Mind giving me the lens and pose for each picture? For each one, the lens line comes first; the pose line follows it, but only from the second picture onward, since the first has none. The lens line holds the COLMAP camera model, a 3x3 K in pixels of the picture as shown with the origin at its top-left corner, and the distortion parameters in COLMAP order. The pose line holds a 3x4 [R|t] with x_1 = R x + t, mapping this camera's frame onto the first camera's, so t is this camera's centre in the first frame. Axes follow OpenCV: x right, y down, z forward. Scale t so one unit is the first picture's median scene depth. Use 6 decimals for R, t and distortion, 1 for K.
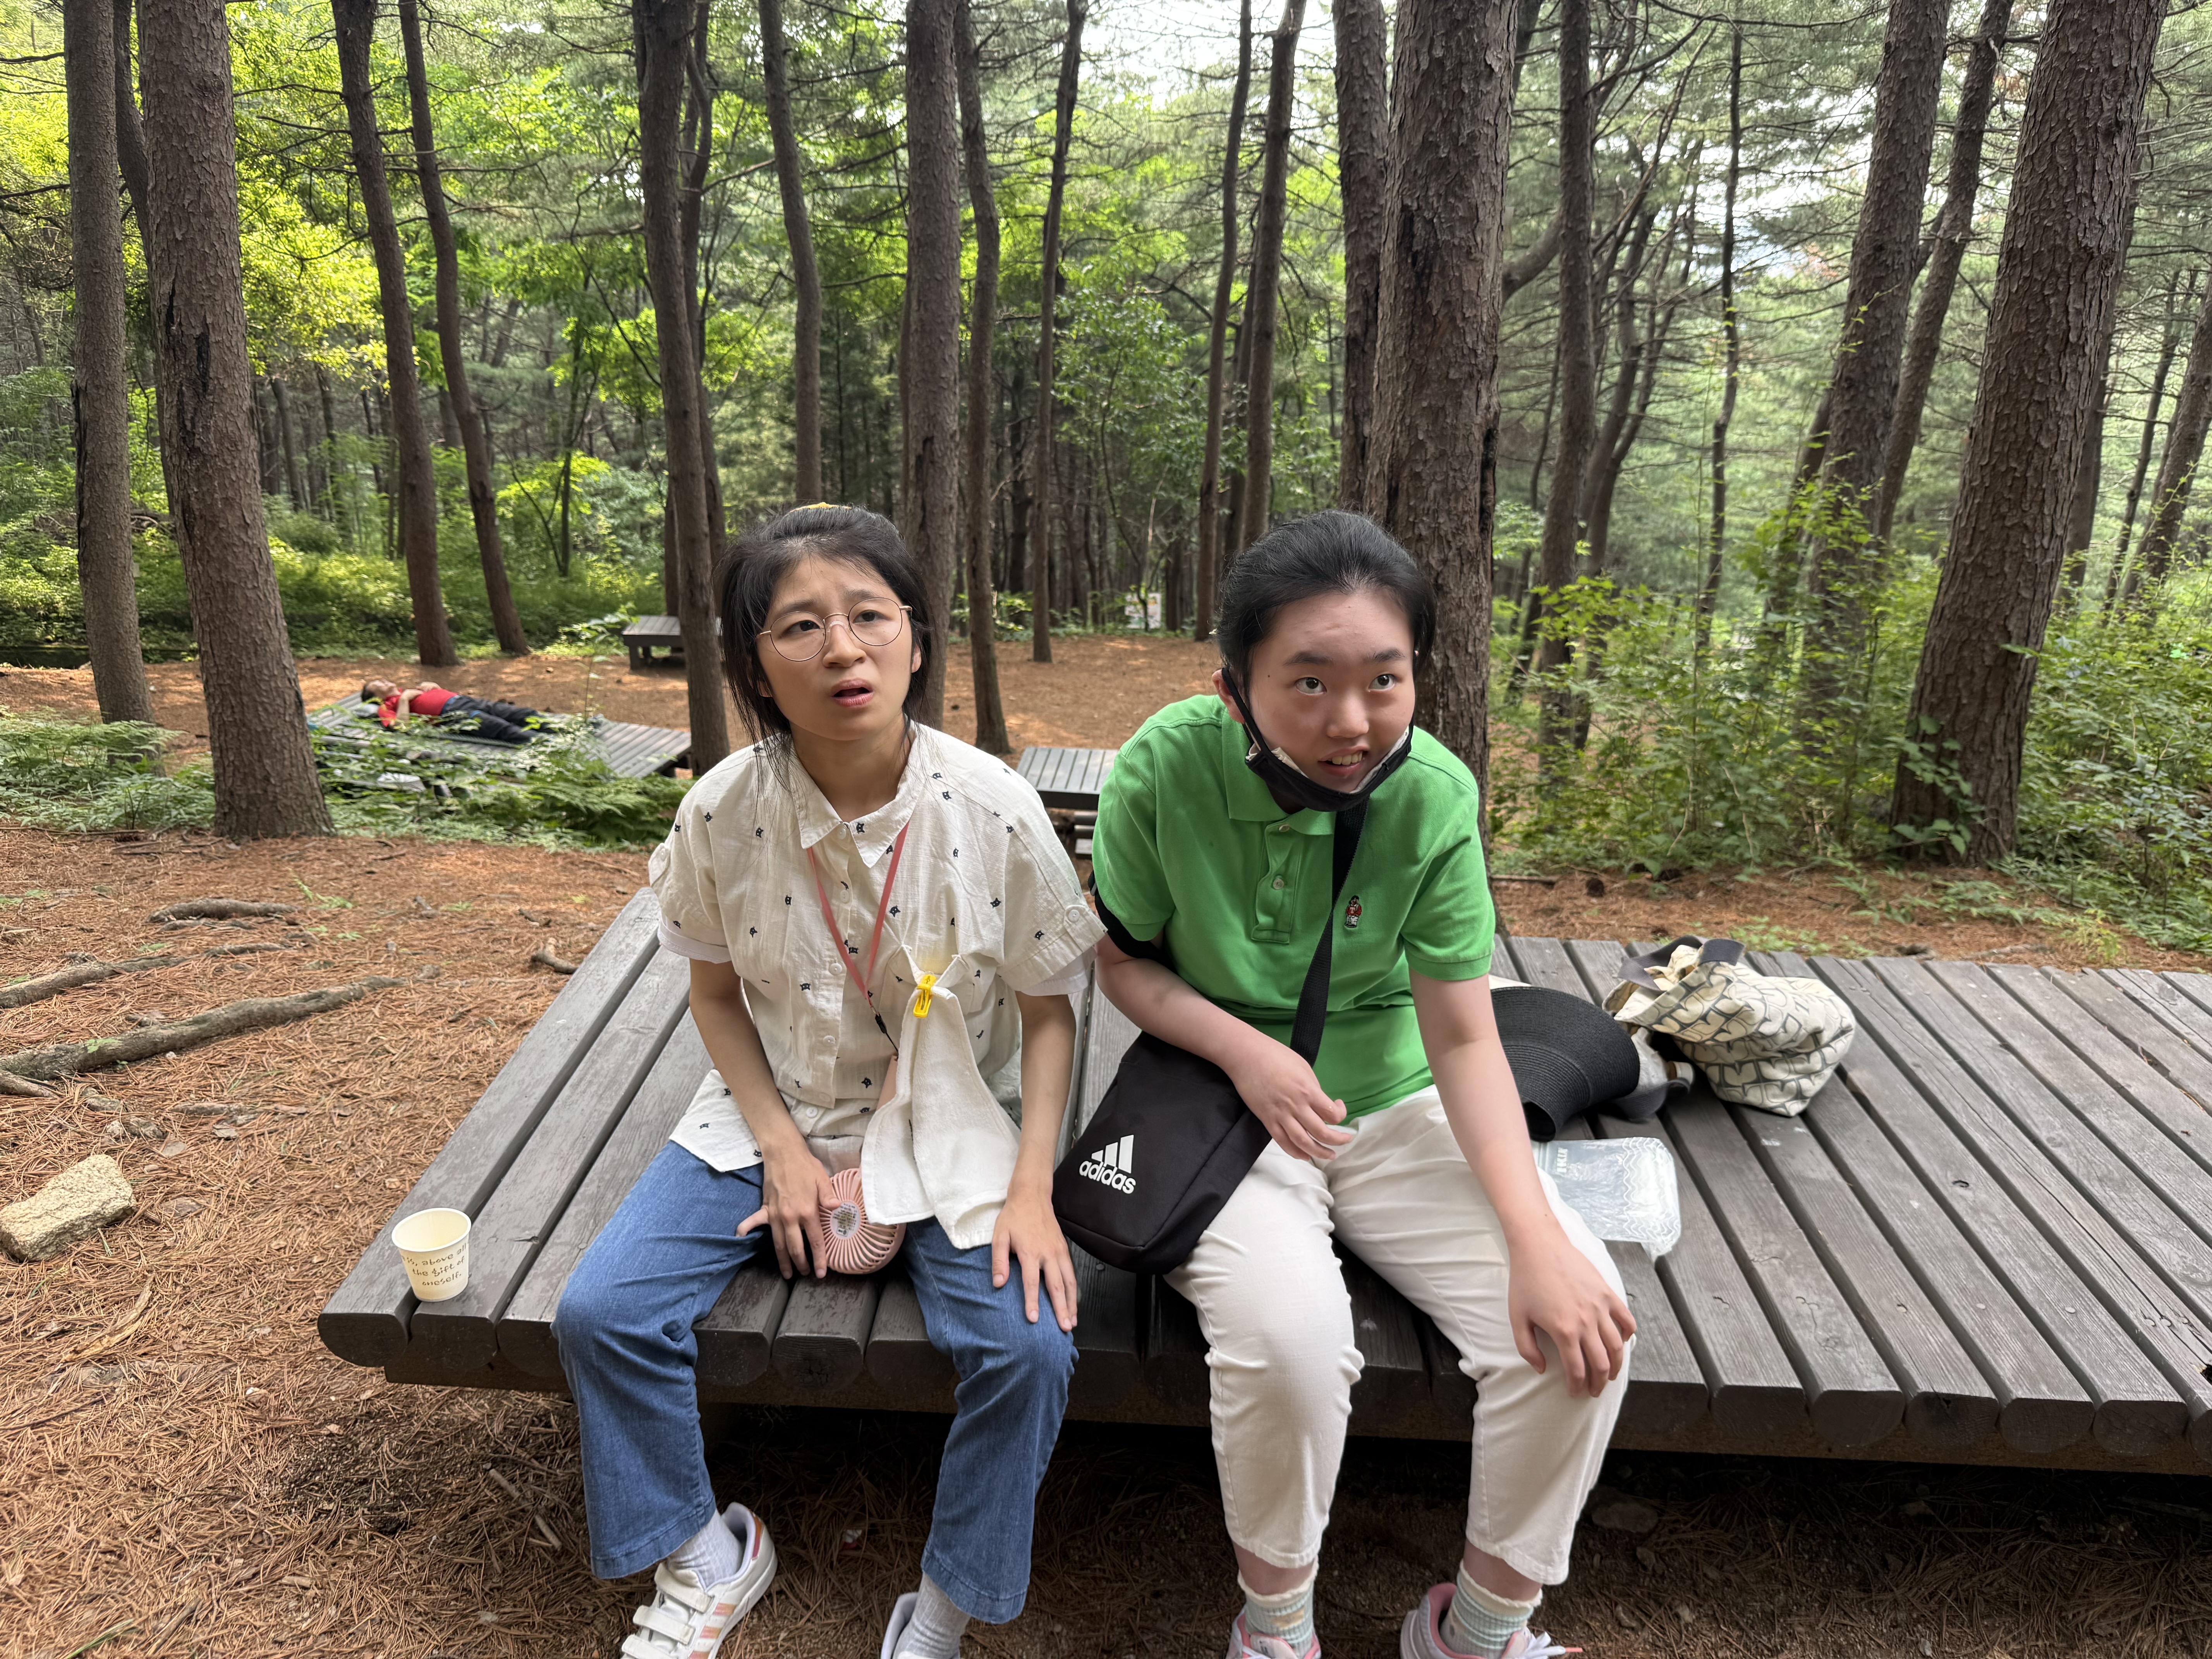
lens RADIAL K [[1552.7, 0, 1106.0], [0, 1552.7, 829.5], [0, 0, 1]] dist [-0.002660, -0.002079]
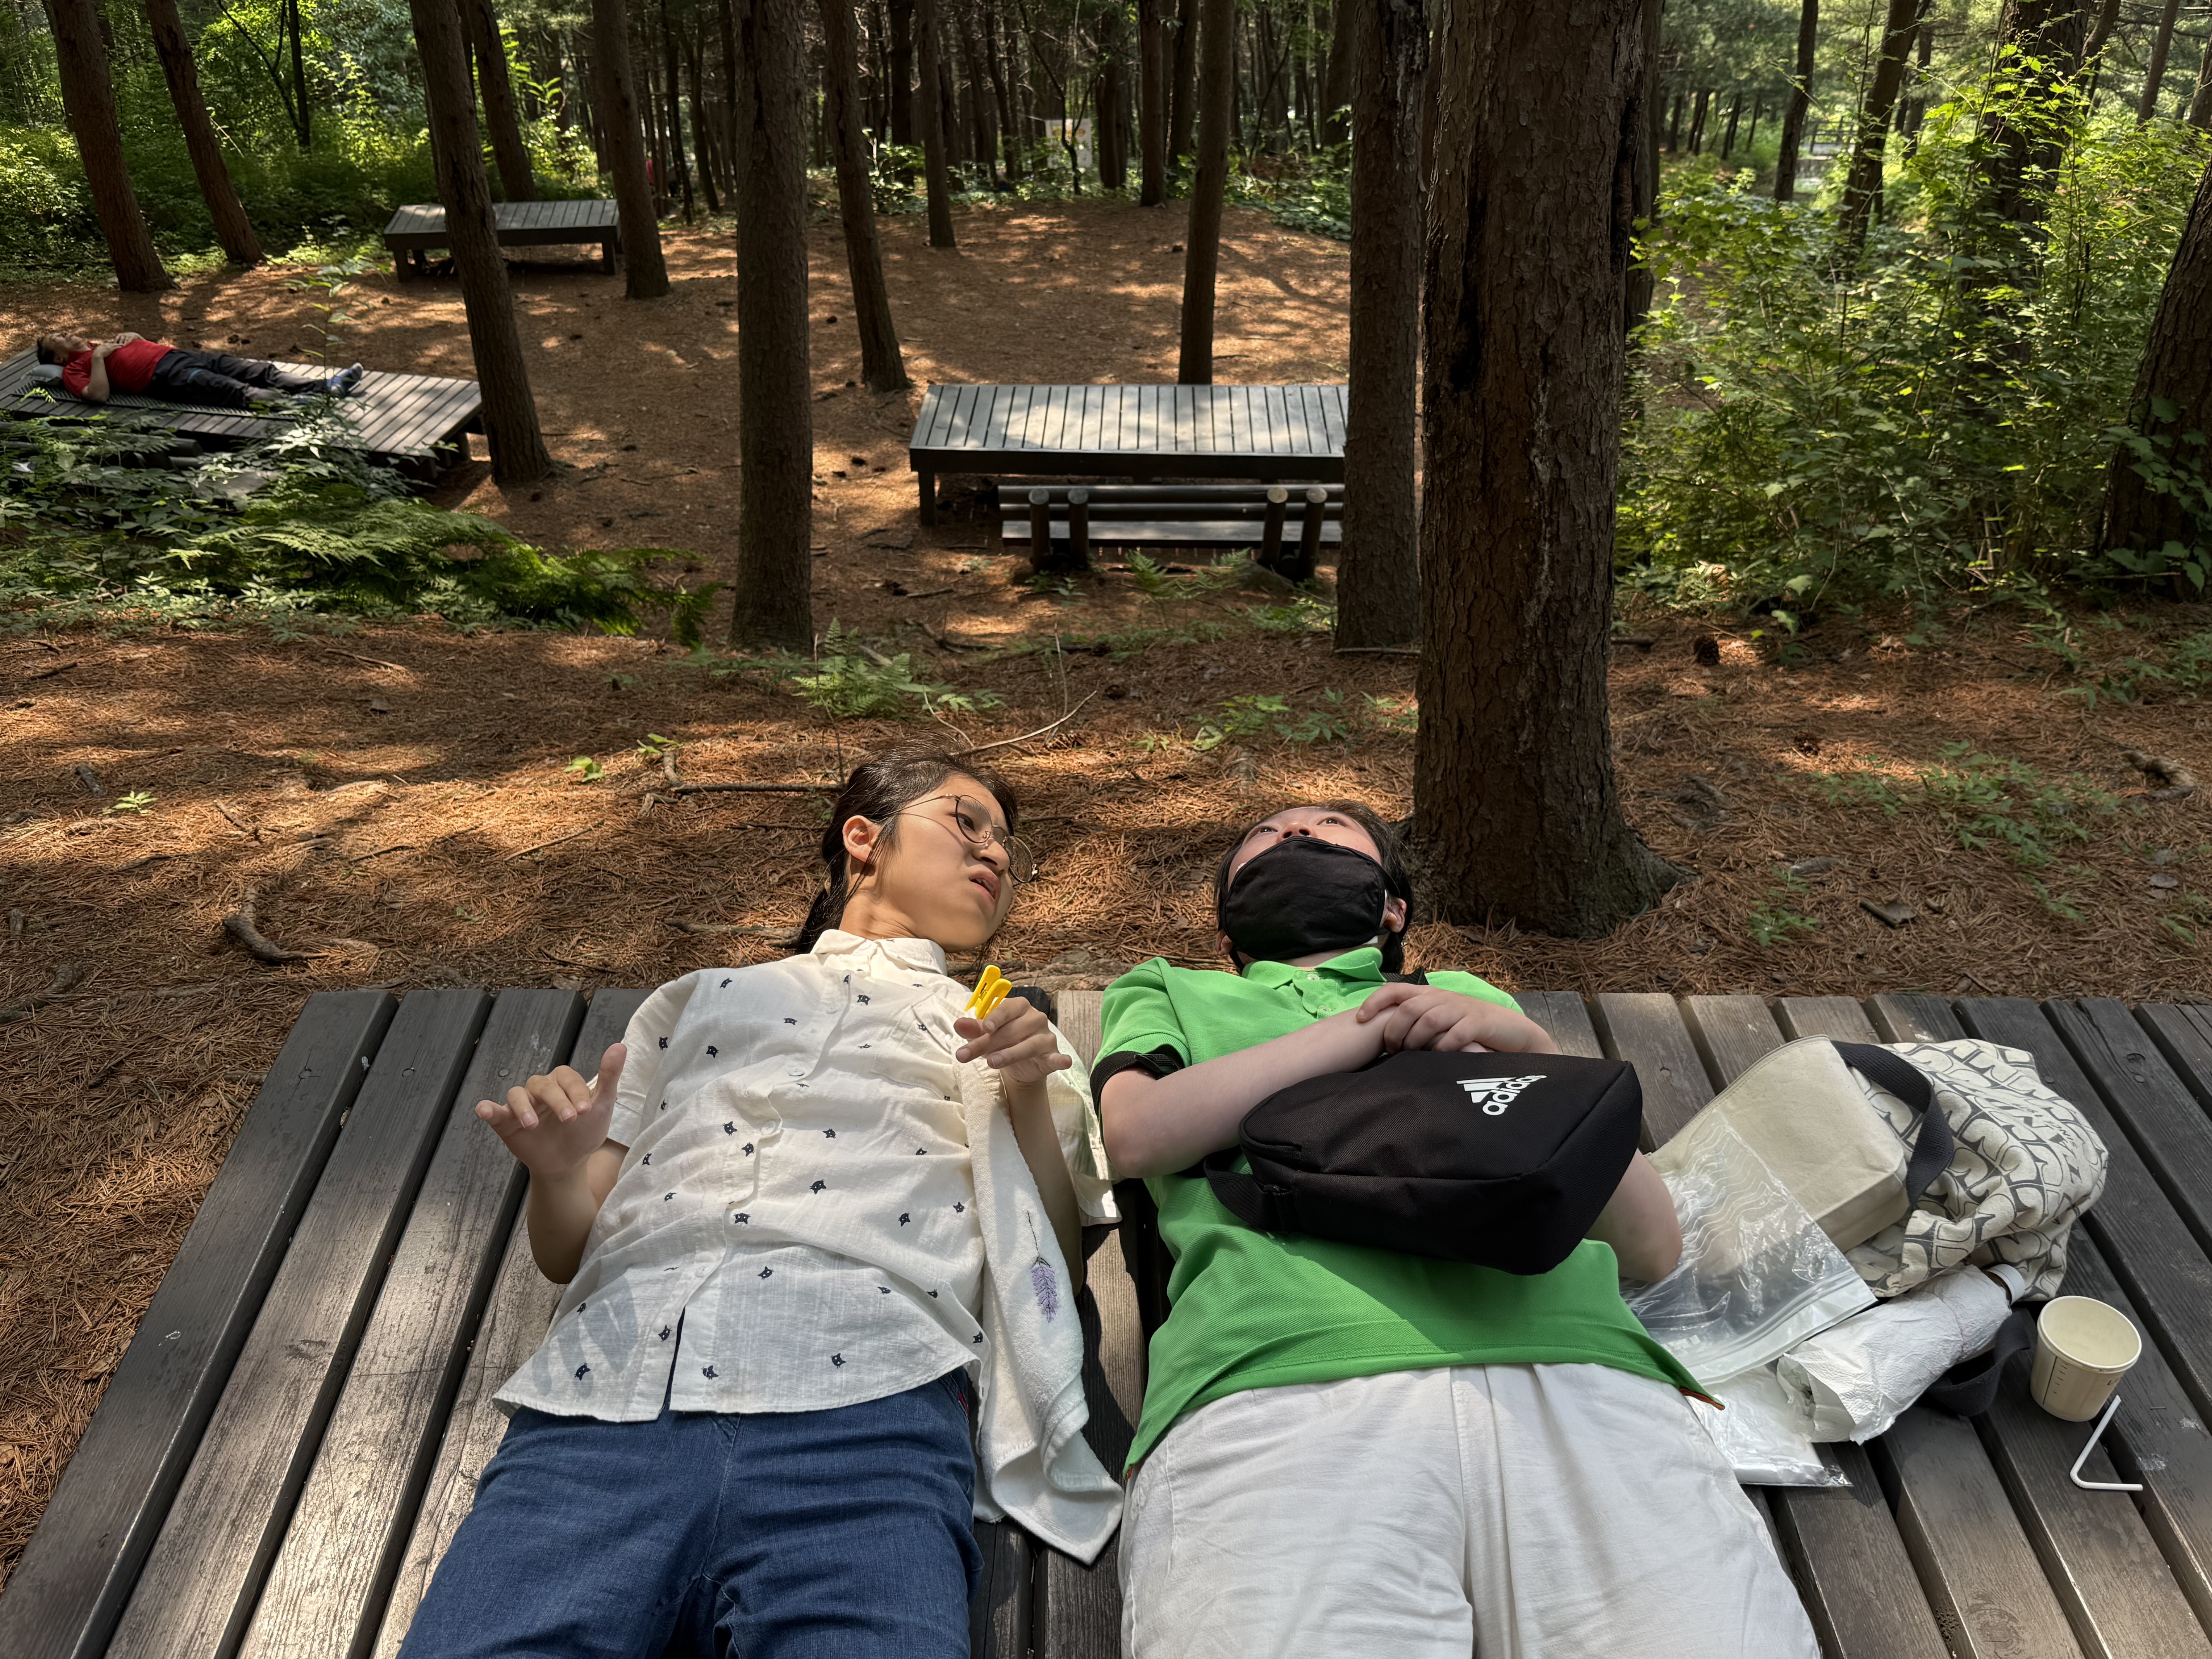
lens RADIAL K [[1901.0, 0, 1106.0], [0, 1901.0, 829.5], [0, 0, 1]] dist [-0.010415, -0.008407]
pose [[0.998518, -0.046340, 0.028522, -0.000178], [0.039598, 0.978330, 0.203229, -0.073965], [-0.037321, -0.201799, 0.978716, 0.108617]]
